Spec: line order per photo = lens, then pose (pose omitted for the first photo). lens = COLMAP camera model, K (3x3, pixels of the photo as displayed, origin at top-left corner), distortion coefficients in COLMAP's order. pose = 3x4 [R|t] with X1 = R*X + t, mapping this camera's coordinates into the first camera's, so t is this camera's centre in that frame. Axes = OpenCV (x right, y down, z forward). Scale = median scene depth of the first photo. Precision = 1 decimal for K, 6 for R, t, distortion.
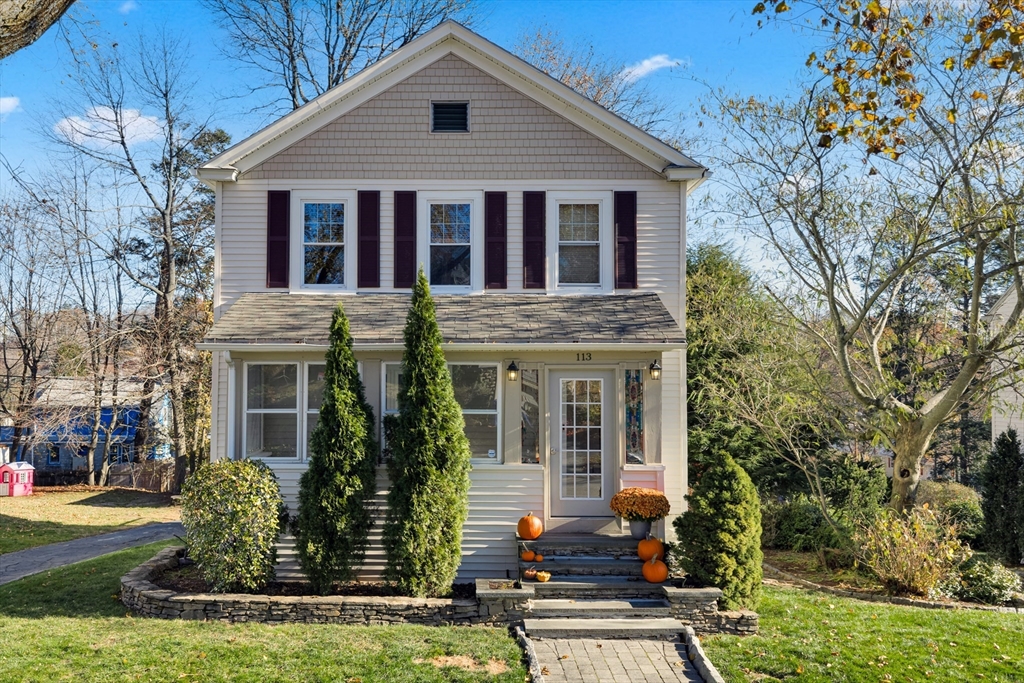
lens RADIAL K [[864.0, 0, 512.0], [0, 864.0, 341.5], [0, 0, 1]] dist [-0.003954, -0.005913]
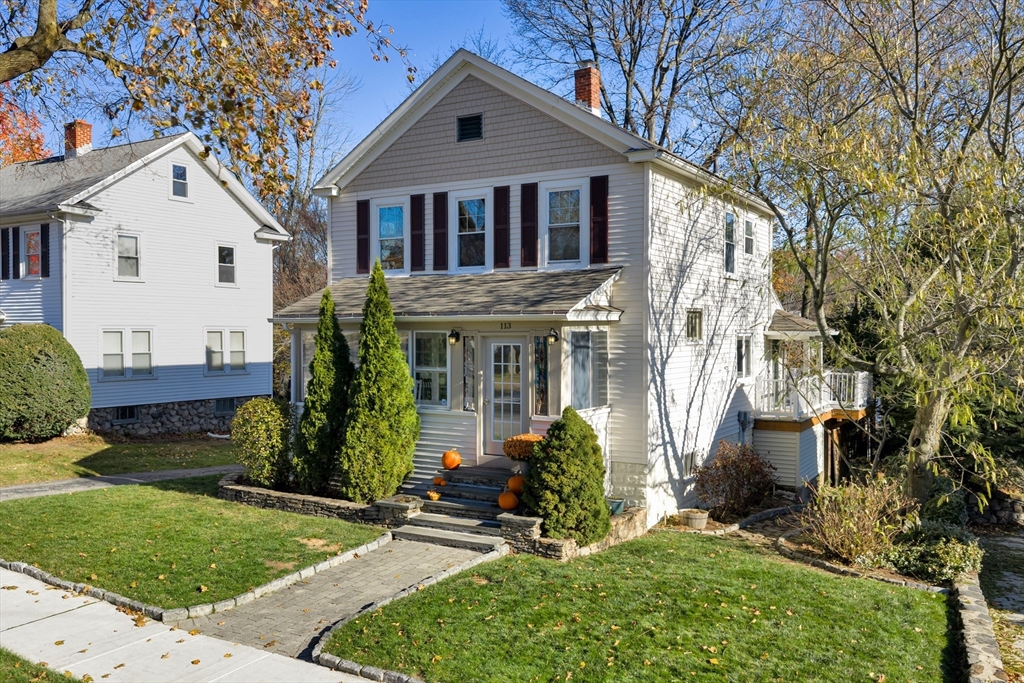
lens RADIAL K [[864.0, 0, 512.0], [0, 864.0, 341.5], [0, 0, 1]] dist [-0.003954, -0.005913]
pose [[0.860675, 0.002231, -0.509150, 0.620300], [0.024089, 0.998692, 0.045096, -0.012724], [0.508585, -0.051078, 0.859495, -0.034848]]
